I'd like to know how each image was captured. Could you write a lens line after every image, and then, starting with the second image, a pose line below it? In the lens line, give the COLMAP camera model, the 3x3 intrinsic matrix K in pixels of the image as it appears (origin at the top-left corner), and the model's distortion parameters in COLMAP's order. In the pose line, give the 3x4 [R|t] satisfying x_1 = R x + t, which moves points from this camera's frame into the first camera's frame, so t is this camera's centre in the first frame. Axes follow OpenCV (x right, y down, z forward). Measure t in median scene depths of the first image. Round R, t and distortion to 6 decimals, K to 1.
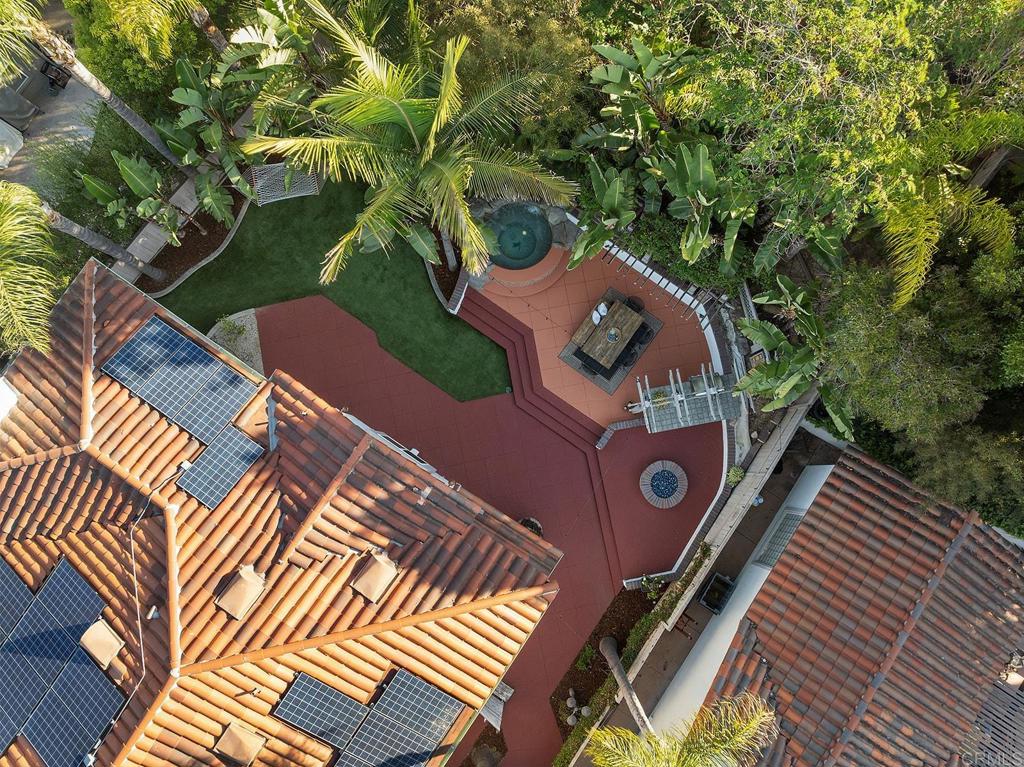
lens RADIAL K [[709.8, 0, 512.0], [0, 709.8, 383.5], [0, 0, 1]] dist [-0.037516, -0.001954]
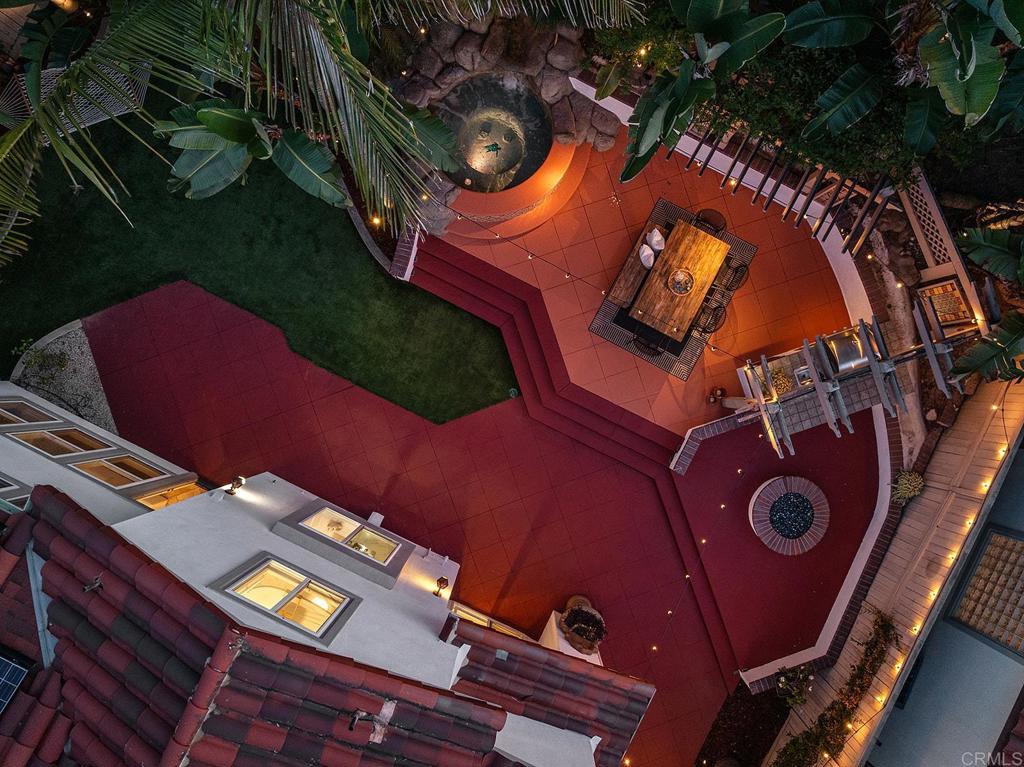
lens RADIAL K [[709.8, 0, 512.0], [0, 709.8, 383.5], [0, 0, 1]] dist [-0.037516, -0.001954]
pose [[0.989495, -0.144544, 0.002694, -0.007784], [0.143254, 0.982835, 0.116249, -0.081716], [-0.019450, -0.114642, 0.993216, 0.463924]]
